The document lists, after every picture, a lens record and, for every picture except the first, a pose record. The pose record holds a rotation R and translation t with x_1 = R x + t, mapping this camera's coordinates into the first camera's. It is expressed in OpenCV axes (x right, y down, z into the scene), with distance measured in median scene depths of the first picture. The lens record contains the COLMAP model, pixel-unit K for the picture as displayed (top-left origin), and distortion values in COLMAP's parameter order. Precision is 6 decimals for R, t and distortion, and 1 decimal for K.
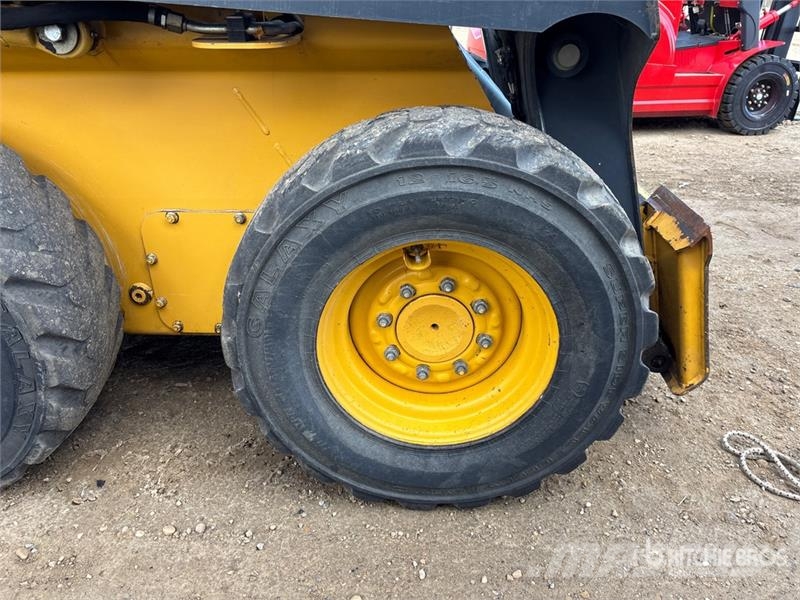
lens RADIAL K [[608.3, 0, 400.0], [0, 608.3, 300.0], [0, 0, 1]] dist [0.076177, -0.108419]
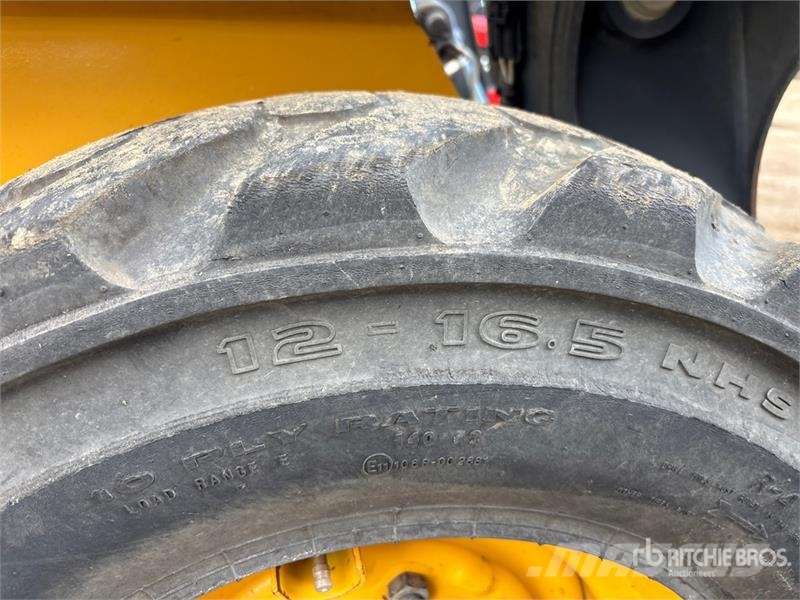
lens RADIAL K [[608.3, 0, 400.0], [0, 608.3, 300.0], [0, 0, 1]] dist [0.076177, -0.108419]
pose [[0.979080, -0.051505, 0.196849, 0.017553], [0.070031, 0.993626, -0.088337, -0.191989], [-0.191044, 0.100275, 0.976446, 0.763544]]
